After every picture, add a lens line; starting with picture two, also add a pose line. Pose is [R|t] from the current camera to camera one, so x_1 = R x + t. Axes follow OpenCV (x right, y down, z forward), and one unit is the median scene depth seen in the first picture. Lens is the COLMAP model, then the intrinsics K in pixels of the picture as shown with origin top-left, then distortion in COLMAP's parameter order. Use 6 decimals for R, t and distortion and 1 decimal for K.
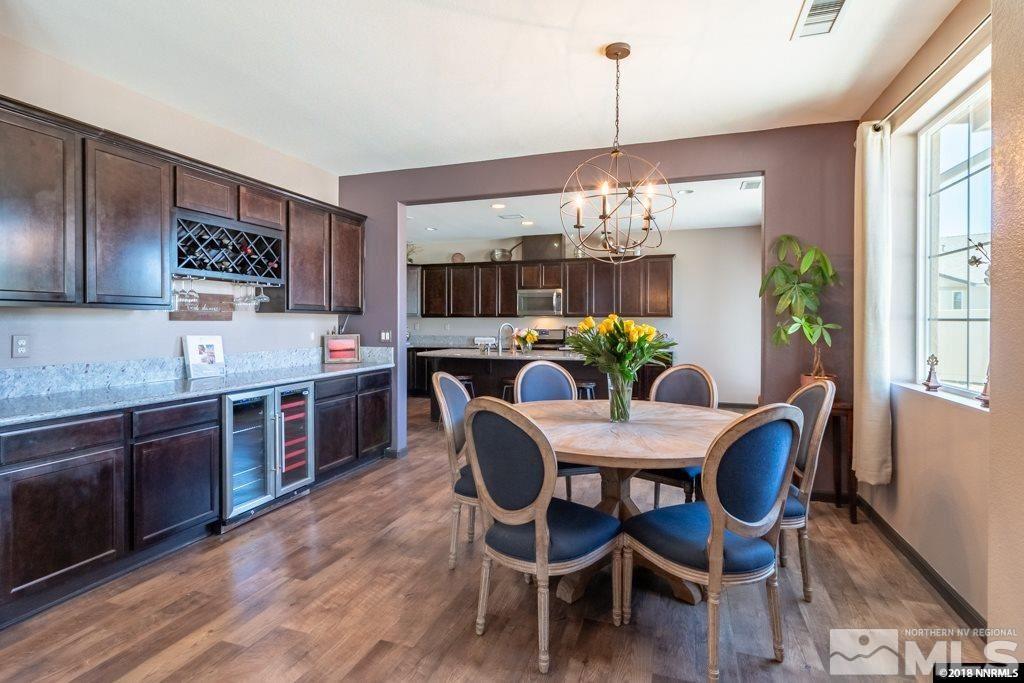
lens RADIAL K [[495.5, 0, 512.1], [0, 495.5, 320.7], [0, 0, 1]] dist [0.015595, -0.000110]
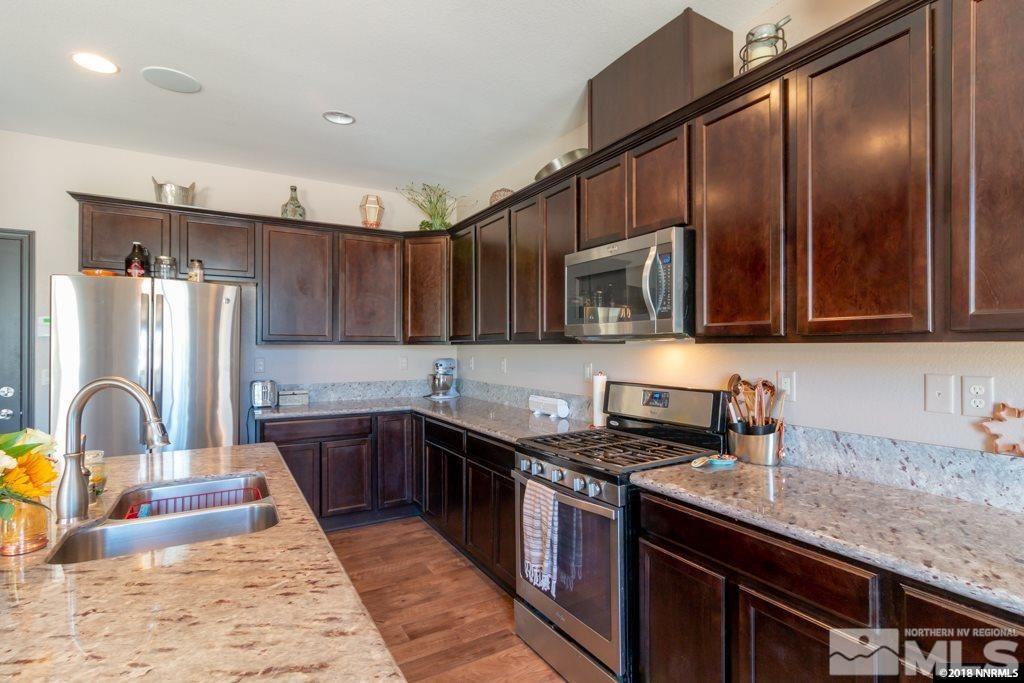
lens RADIAL K [[520.4, 0, 555.8], [0, 520.4, 345.4], [0, 0, 1]] dist [0.000930, 0.000307]
pose [[0.791807, -0.003659, -0.610761, 0.200596], [0.005682, 0.999983, 0.001376, -0.005954], [0.610745, -0.004559, 0.791814, 0.729639]]
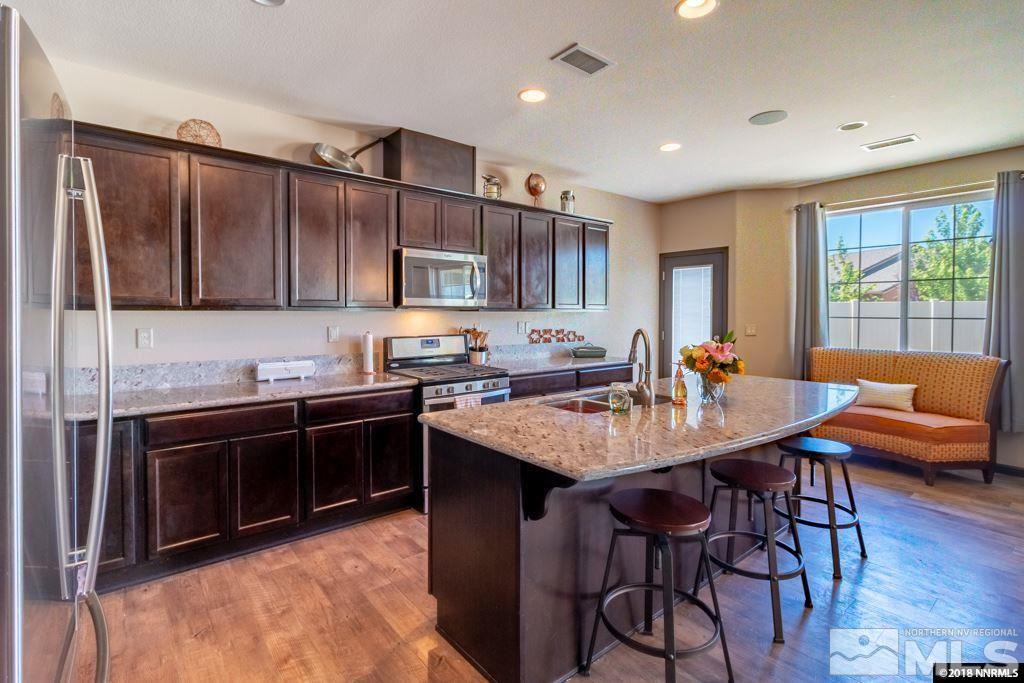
lens RADIAL K [[495.5, 0, 512.1], [0, 495.5, 320.7], [0, 0, 1]] dist [0.015595, -0.000110]
pose [[0.508916, -0.018153, 0.860625, -0.313610], [-0.006882, 0.999660, 0.025155, -0.009499], [-0.860789, -0.018725, 0.508618, 0.686154]]
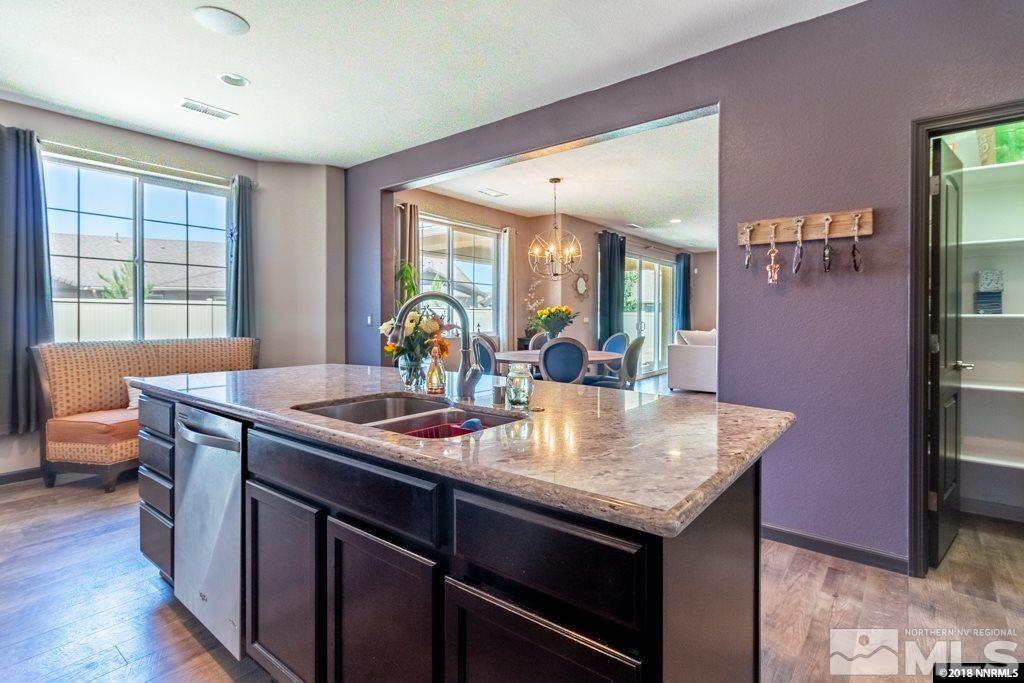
lens RADIAL K [[495.5, 0, 512.1], [0, 495.5, 320.7], [0, 0, 1]] dist [0.015595, -0.000110]
pose [[-0.950417, -0.003709, 0.310958, 0.154895], [-0.004478, 0.999988, -0.001758, 0.048141], [-0.310948, -0.003064, -0.950422, 1.304493]]
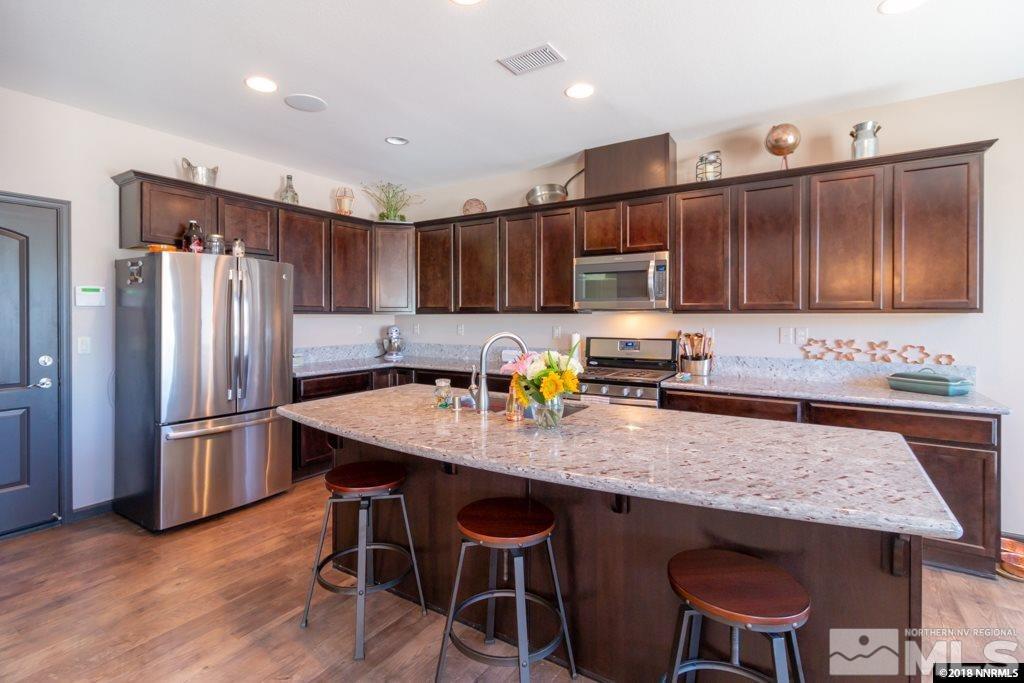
lens RADIAL K [[495.5, 0, 512.1], [0, 495.5, 320.7], [0, 0, 1]] dist [0.015595, -0.000110]
pose [[0.975551, -0.000847, -0.219773, 0.058080], [0.004365, 0.999870, 0.015524, -0.007501], [0.219732, -0.016104, 0.975427, 0.498931]]
